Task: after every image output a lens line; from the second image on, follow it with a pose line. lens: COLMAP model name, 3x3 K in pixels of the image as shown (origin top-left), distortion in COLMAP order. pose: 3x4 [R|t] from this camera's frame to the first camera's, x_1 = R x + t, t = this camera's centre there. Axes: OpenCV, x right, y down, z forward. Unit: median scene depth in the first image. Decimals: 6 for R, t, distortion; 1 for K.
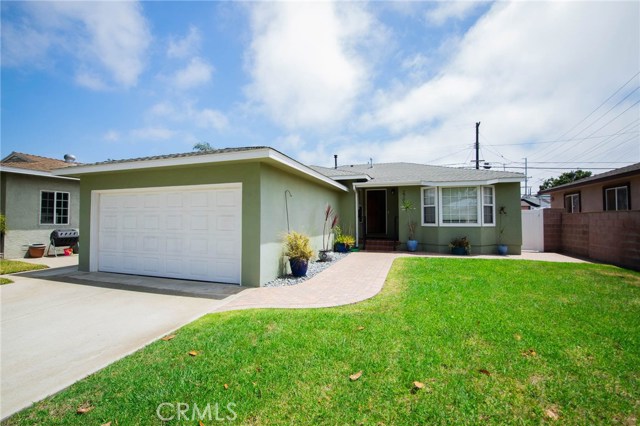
lens RADIAL K [[285.1, 0, 320.7], [0, 285.1, 211.5], [0, 0, 1]] dist [-0.035899, 0.005808]
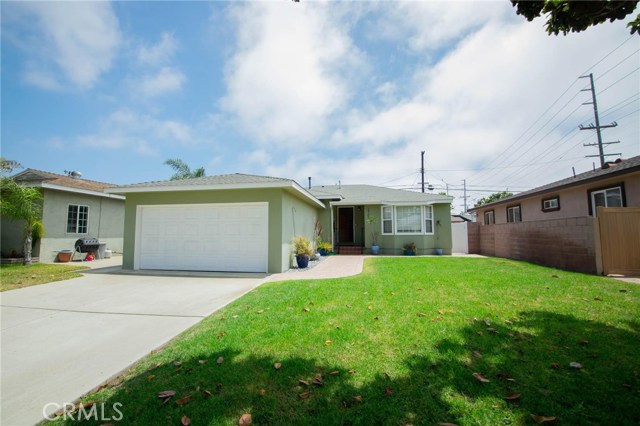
lens RADIAL K [[285.1, 0, 320.7], [0, 285.1, 211.5], [0, 0, 1]] dist [-0.035899, 0.005808]
pose [[0.988262, 0.009966, 0.152444, -0.137202], [-0.001575, 0.998482, -0.055064, 0.016242], [-0.152761, 0.054178, 0.986777, -0.286320]]
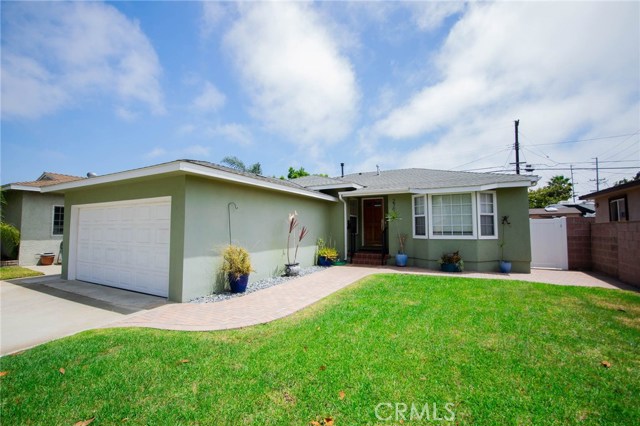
lens RADIAL K [[285.1, 0, 320.7], [0, 285.1, 211.5], [0, 0, 1]] dist [-0.035899, 0.005808]
pose [[0.985293, -0.012109, -0.170445, 0.240121], [0.006765, 0.999468, -0.031896, -0.007246], [0.170741, 0.030274, 0.984851, 0.067378]]
